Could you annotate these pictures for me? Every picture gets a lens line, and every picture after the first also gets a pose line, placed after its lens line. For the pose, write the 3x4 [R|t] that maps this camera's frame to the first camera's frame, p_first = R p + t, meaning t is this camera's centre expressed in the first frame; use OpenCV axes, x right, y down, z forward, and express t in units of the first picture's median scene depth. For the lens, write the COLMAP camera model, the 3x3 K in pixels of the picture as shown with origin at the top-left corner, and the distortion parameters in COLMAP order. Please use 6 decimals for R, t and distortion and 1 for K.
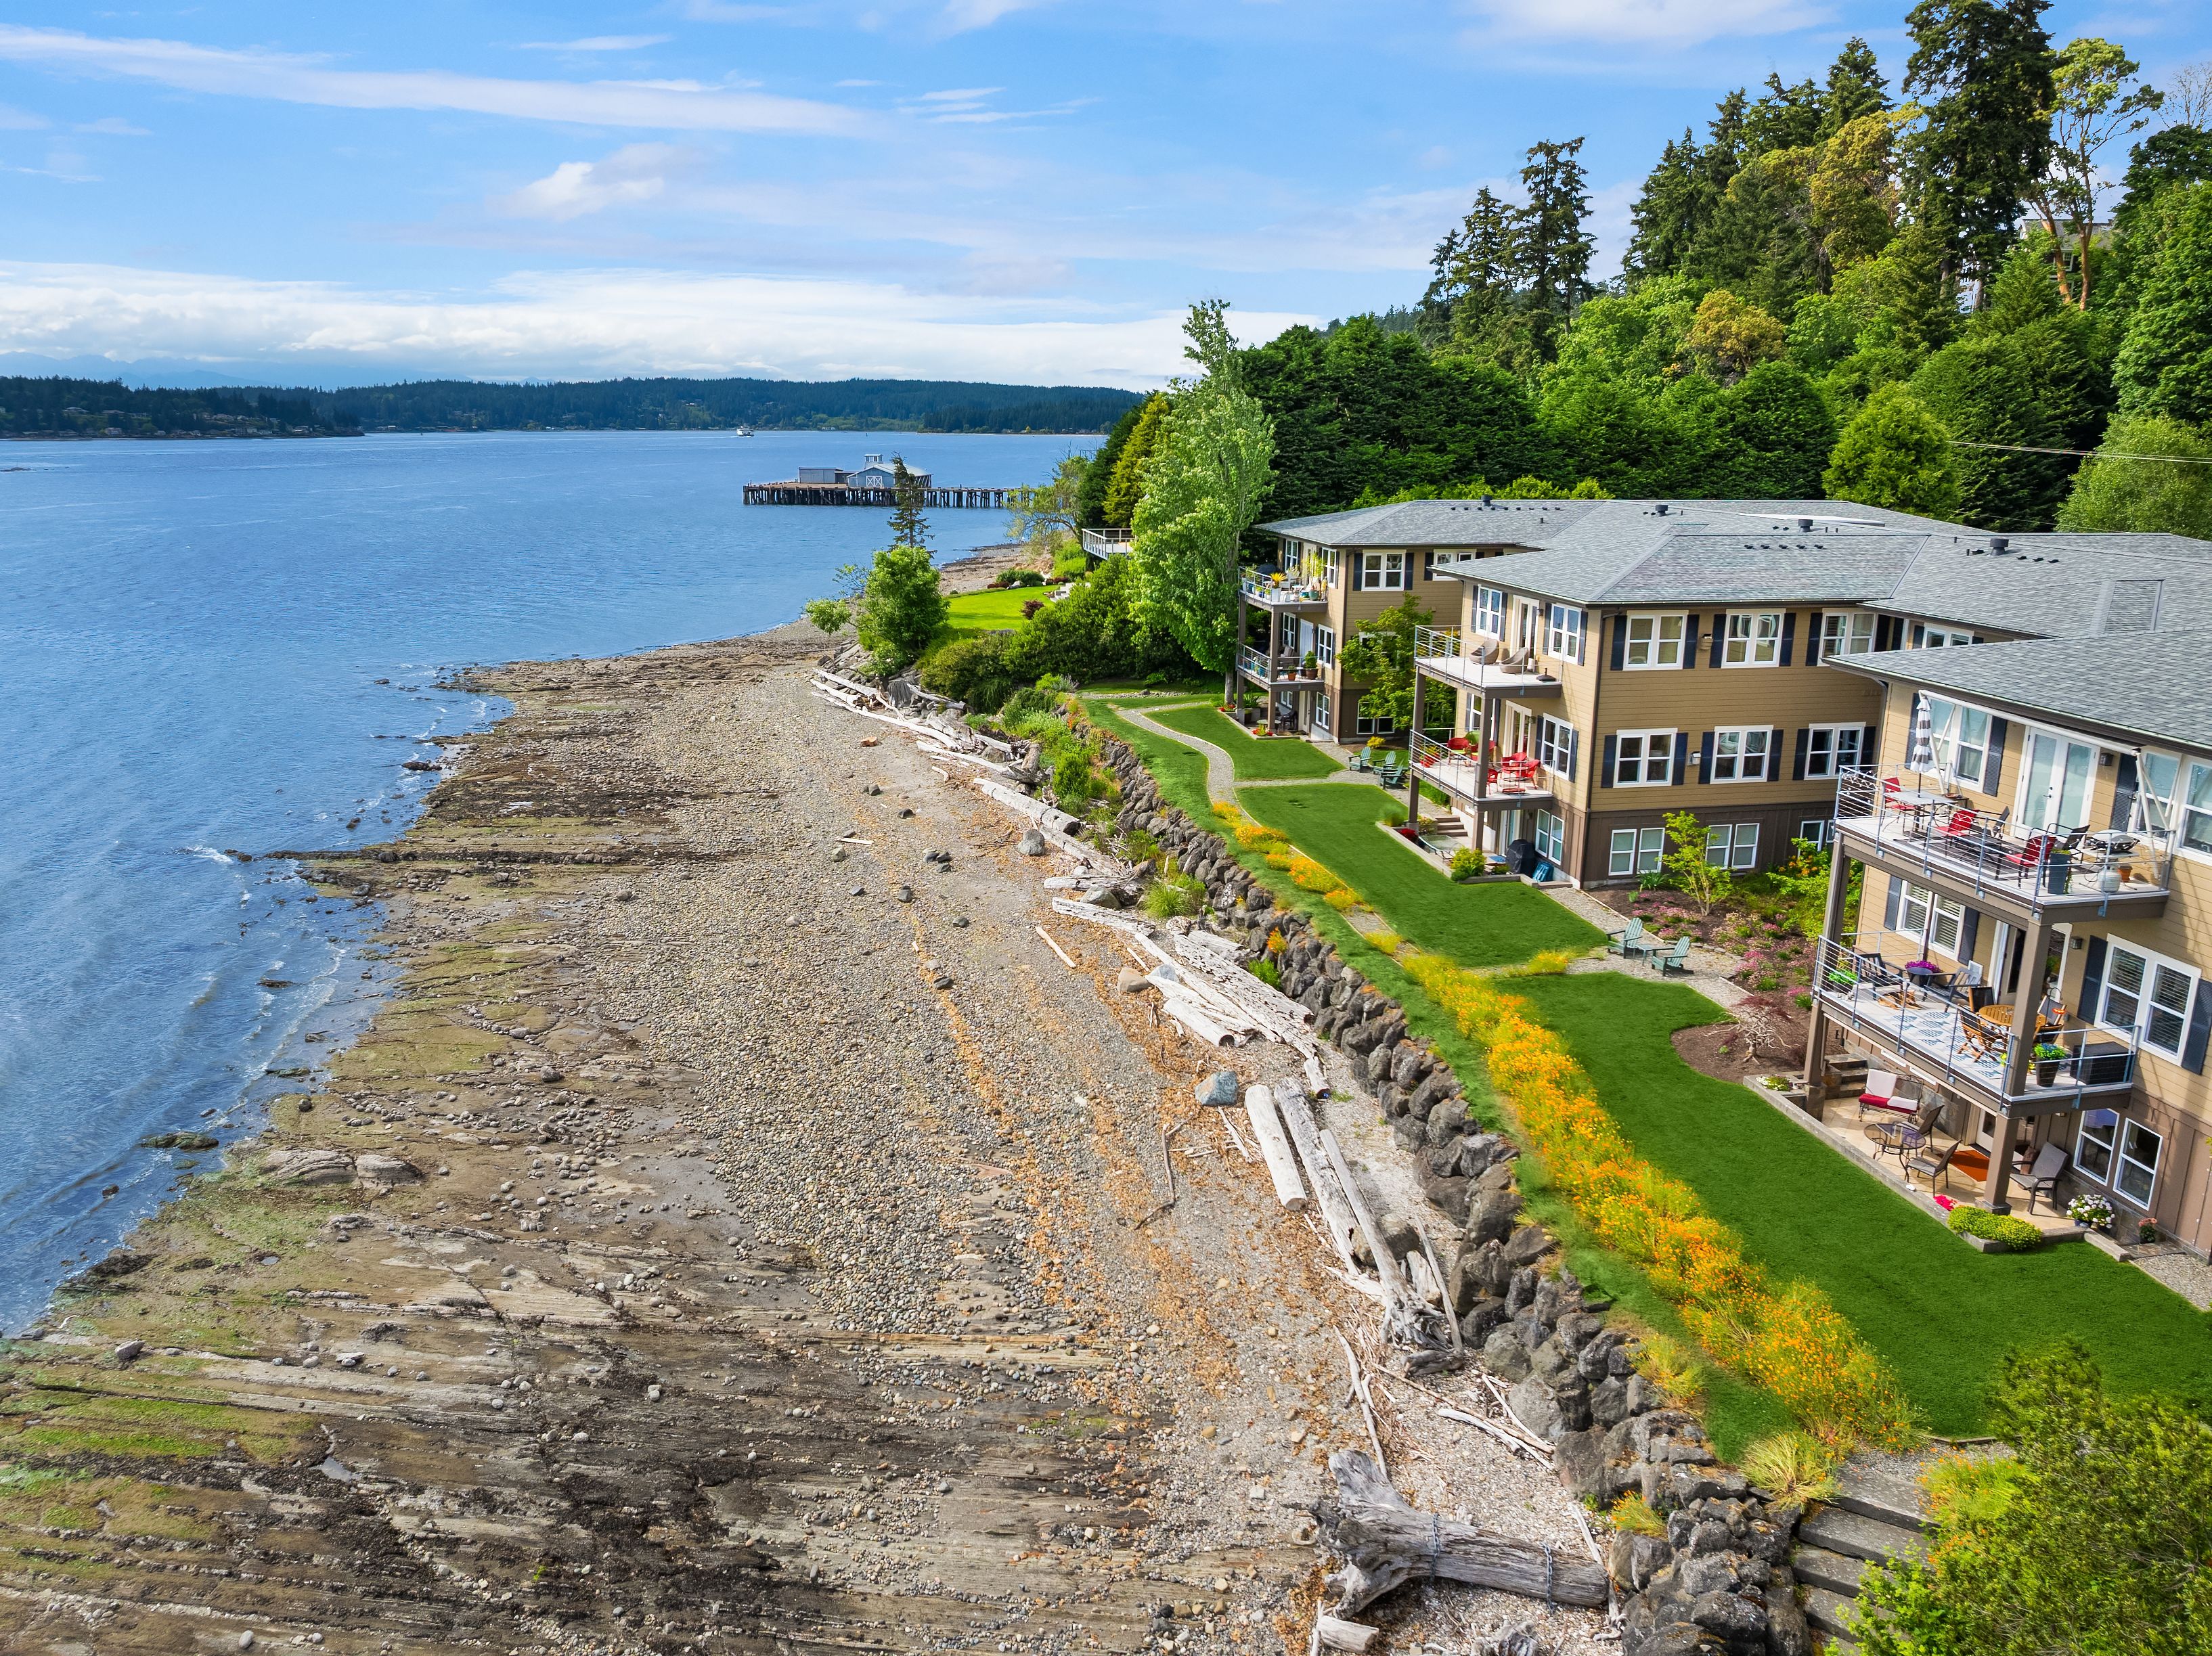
lens RADIAL K [[1524.8, 0, 1104.3], [0, 1524.8, 968.0], [0, 0, 1]] dist [-0.059985, 0.029991]
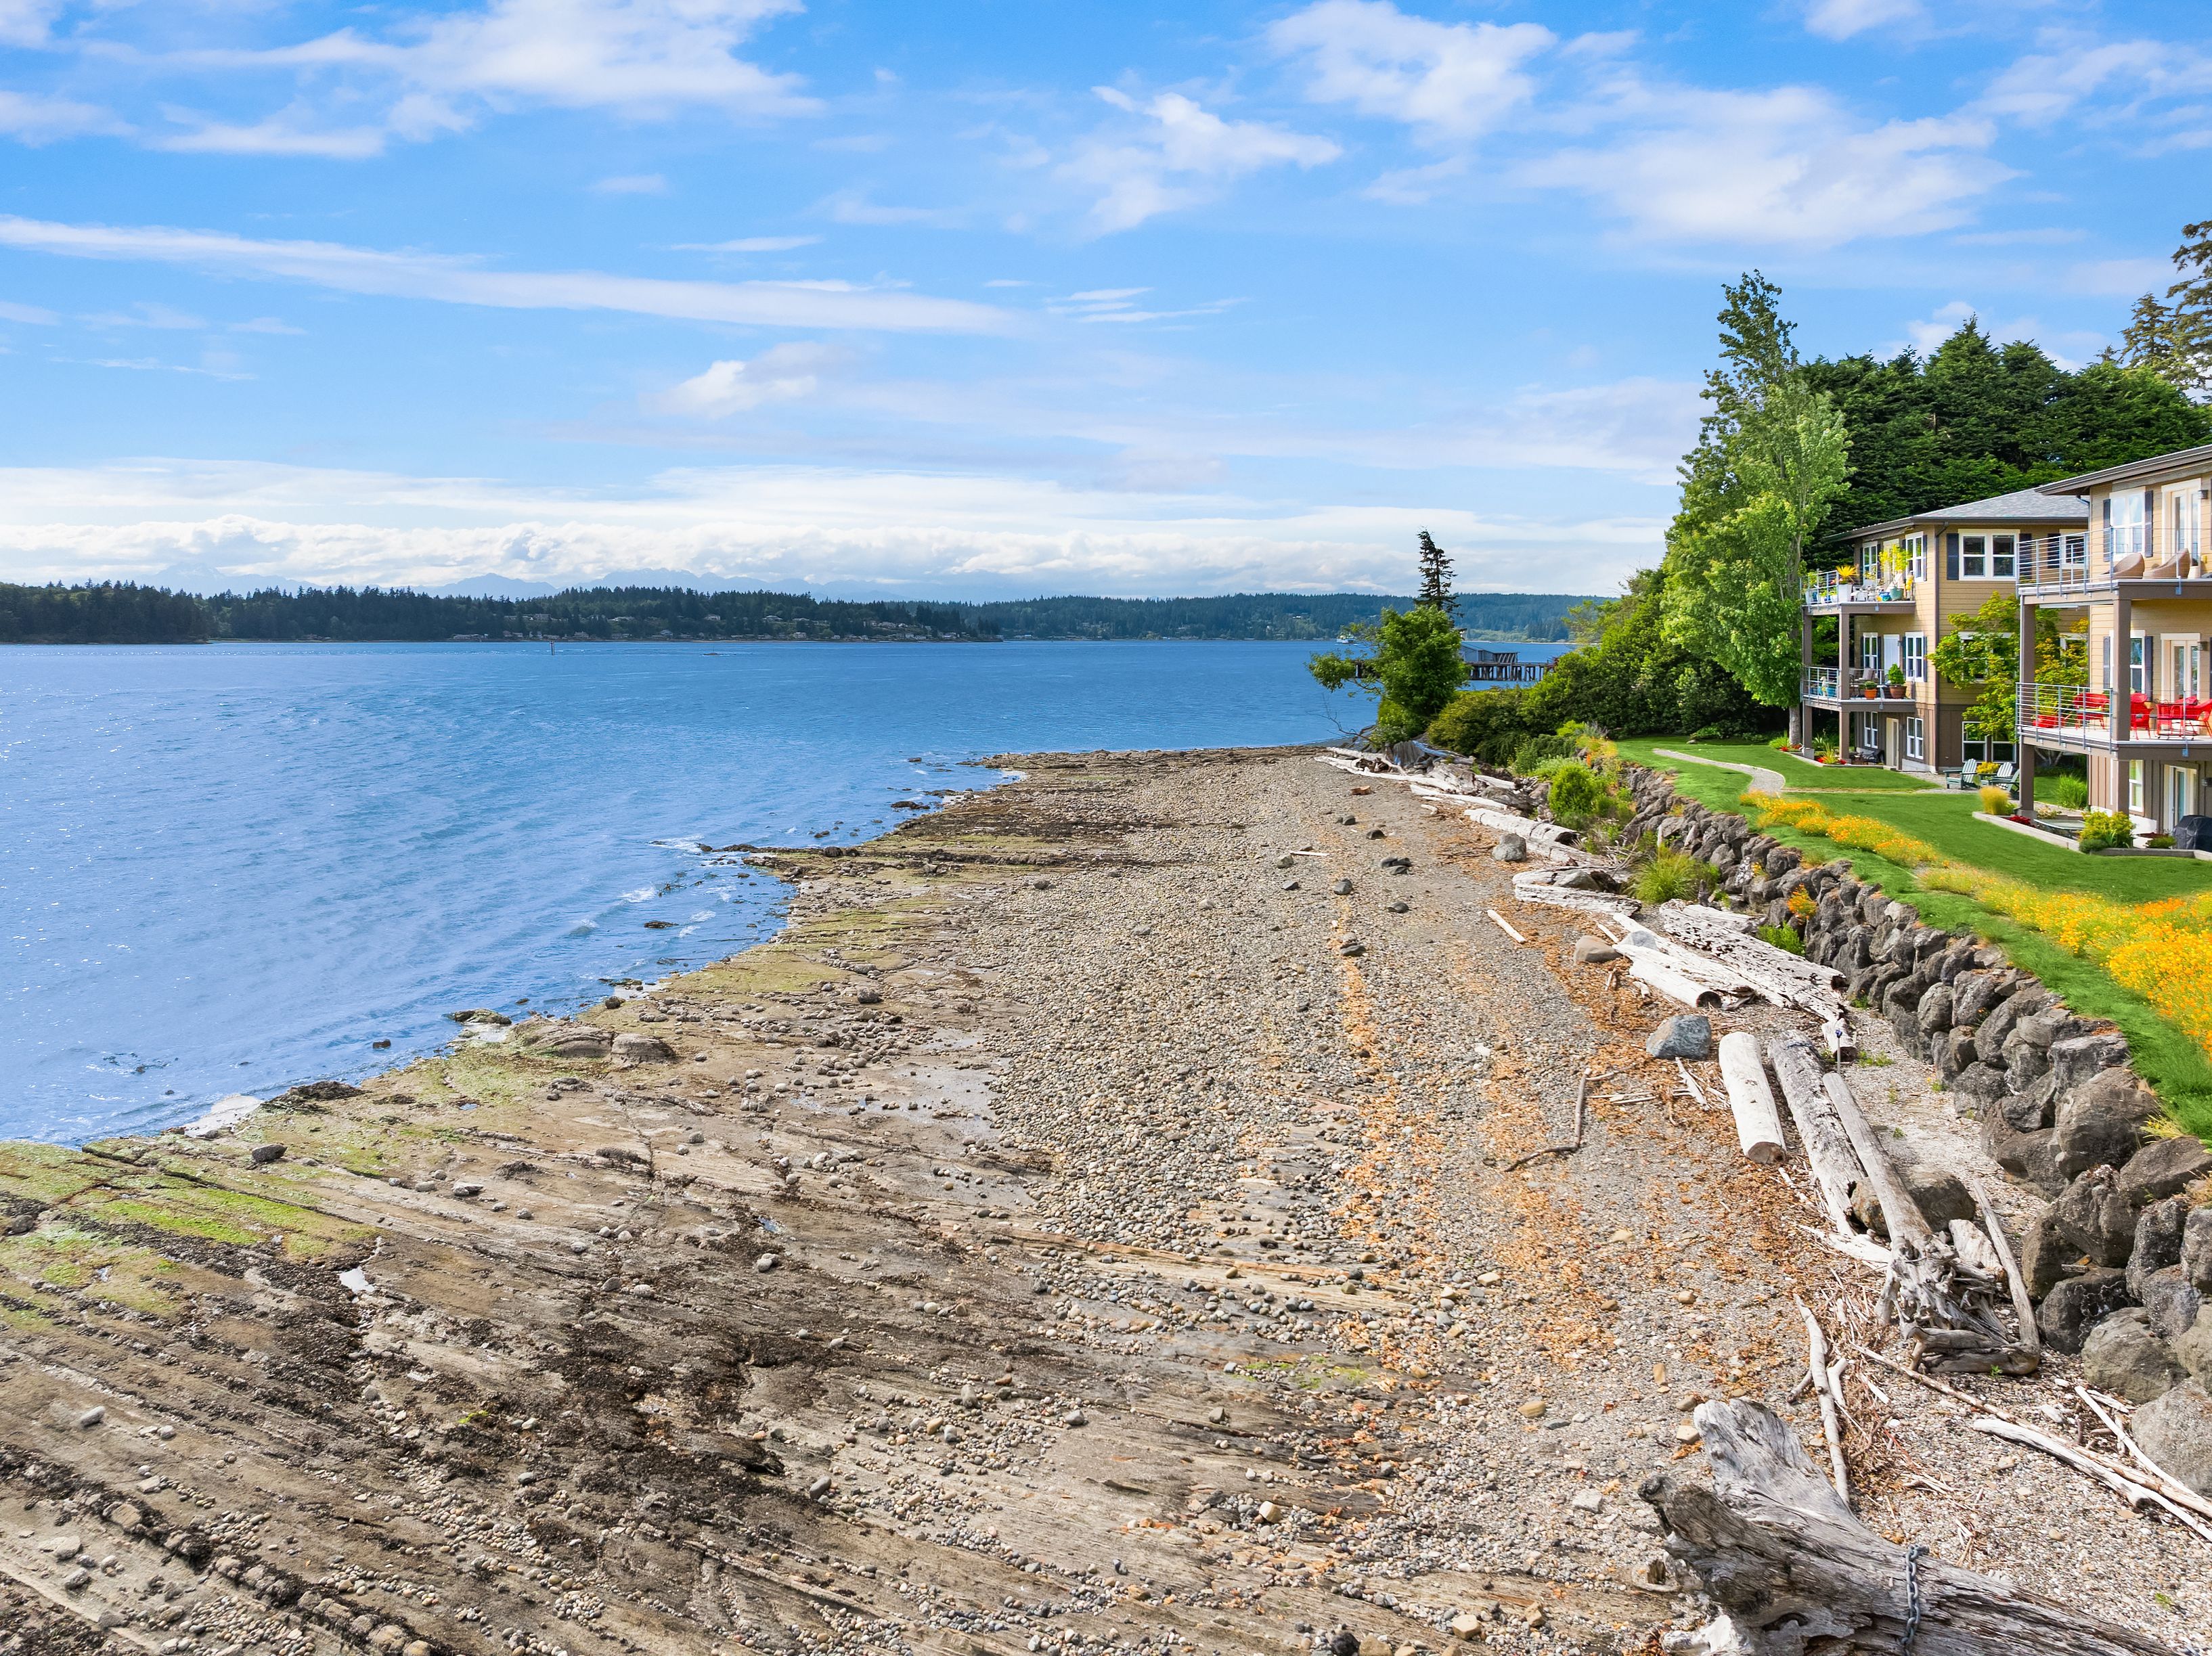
lens RADIAL K [[1511.4, 0, 1106.0], [0, 1511.4, 828.0], [0, 0, 1]] dist [-0.018070, -0.019400]
pose [[0.922778, -0.005559, -0.385291, 0.105740], [-0.086330, 0.971496, -0.220779, 0.172103], [0.375536, 0.236992, 0.895995, 0.274120]]
